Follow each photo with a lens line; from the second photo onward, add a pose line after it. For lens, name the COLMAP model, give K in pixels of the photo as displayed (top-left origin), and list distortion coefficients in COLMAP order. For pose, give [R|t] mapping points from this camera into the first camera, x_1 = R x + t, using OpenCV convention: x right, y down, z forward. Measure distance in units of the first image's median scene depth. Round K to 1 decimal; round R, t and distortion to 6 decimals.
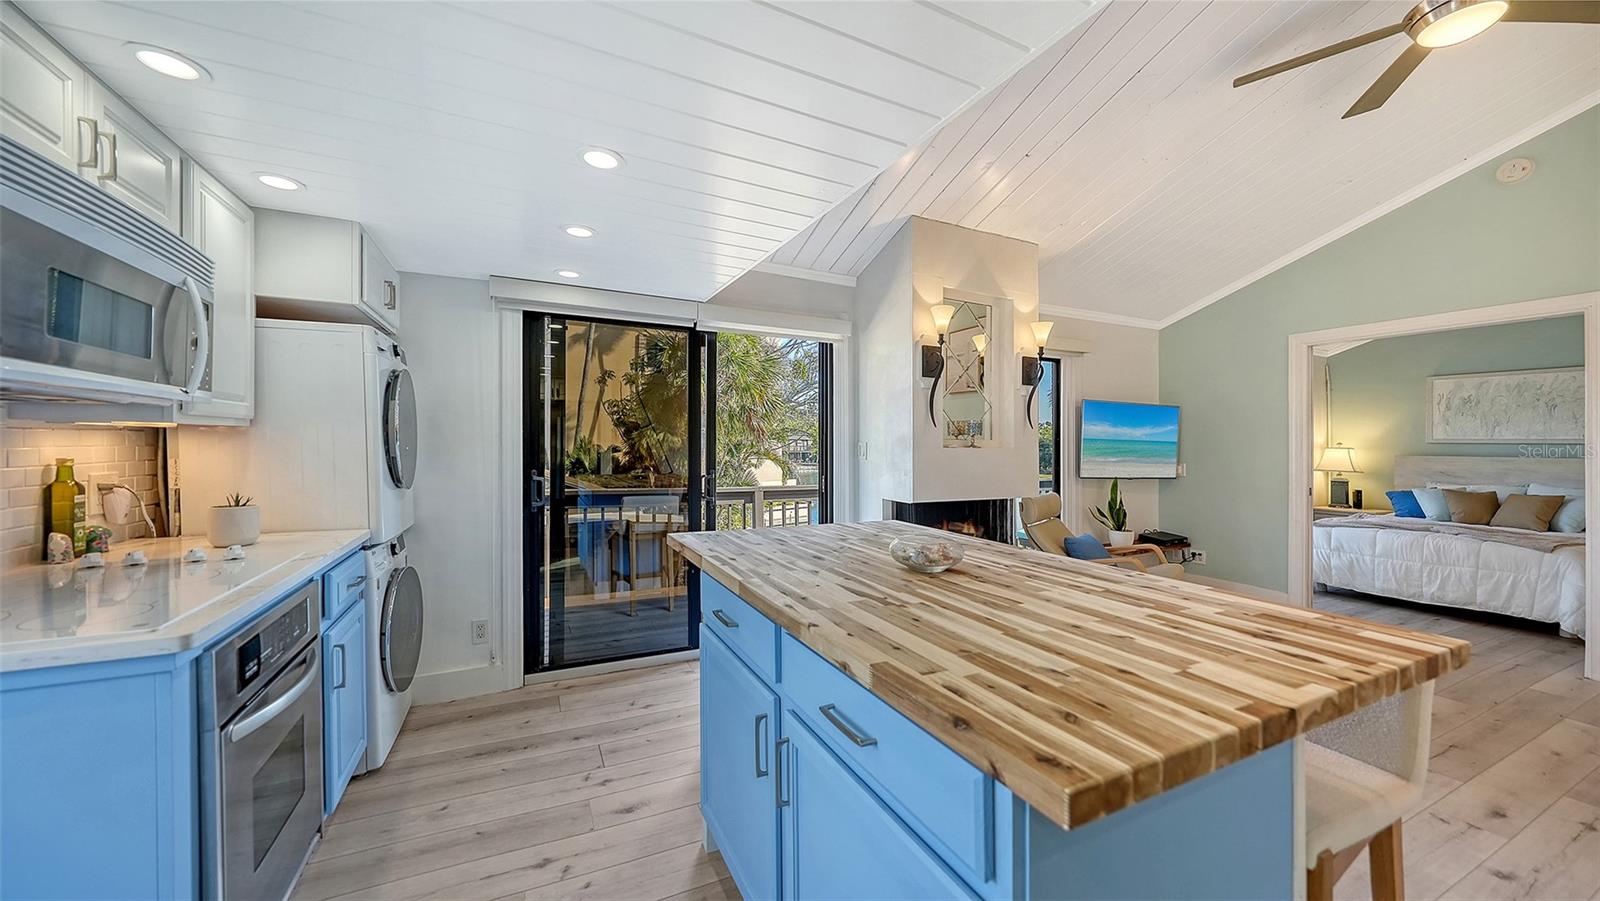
lens RADIAL K [[562.5, 0, 791.0], [0, 562.5, 442.8], [0, 0, 1]] dist [-0.001537, -0.000054]
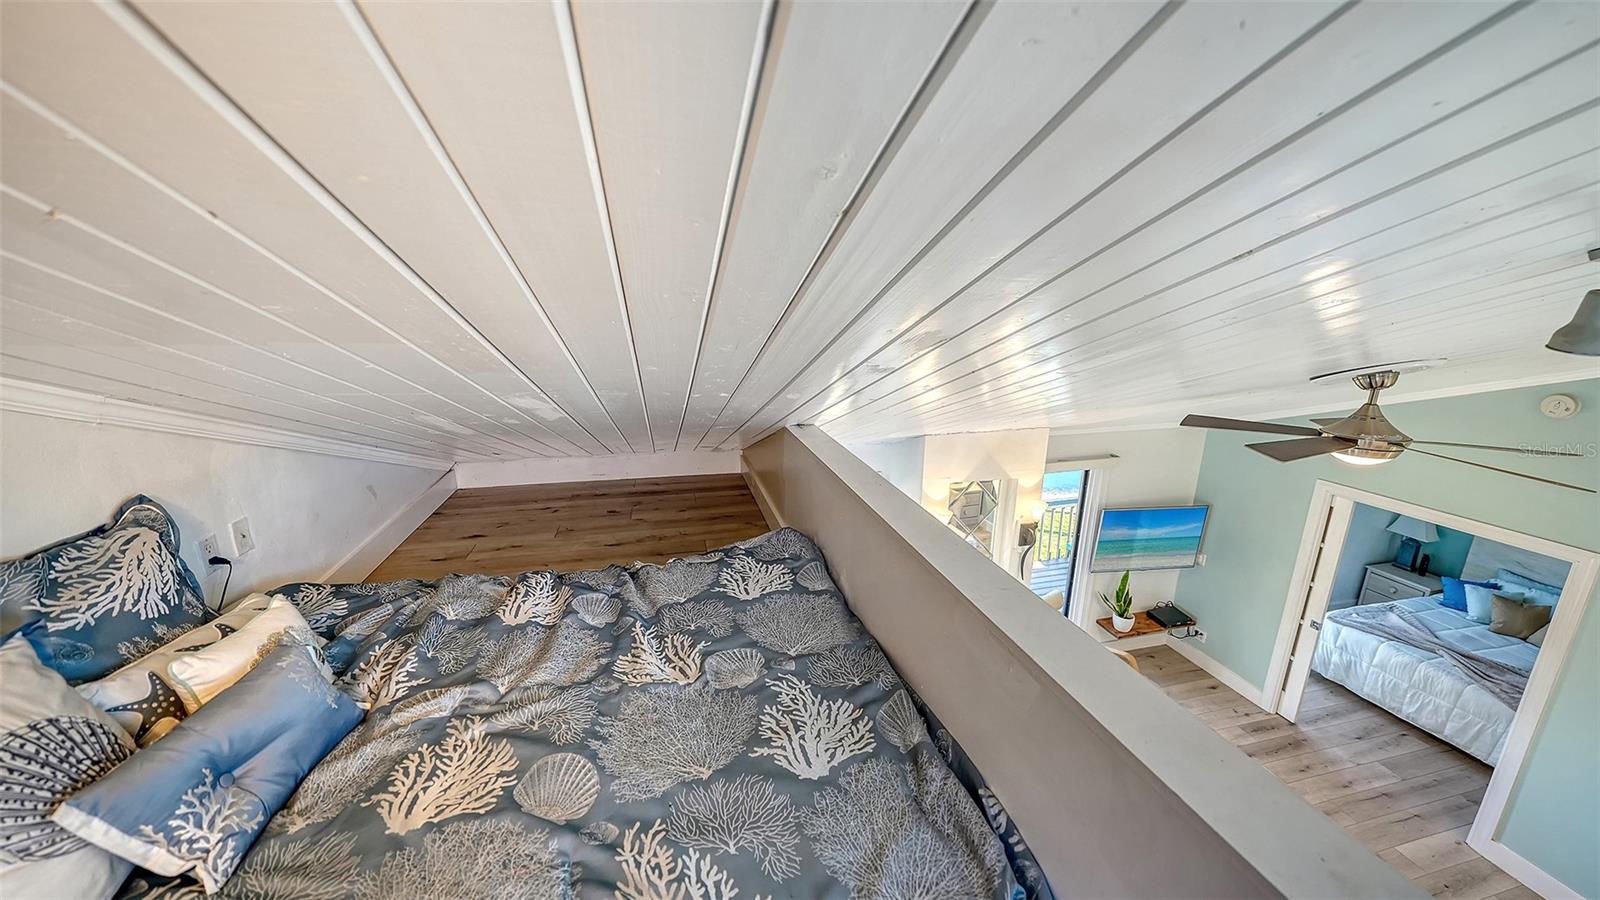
lens RADIAL K [[559.0, 0, 796.8], [0, 559.0, 444.7], [0, 0, 1]] dist [-0.001745, -0.000110]
pose [[0.981148, 0.054152, -0.185514, 0.150768], [-0.005788, 0.967742, 0.251875, -0.583120], [0.193170, -0.246053, 0.949812, -0.167481]]
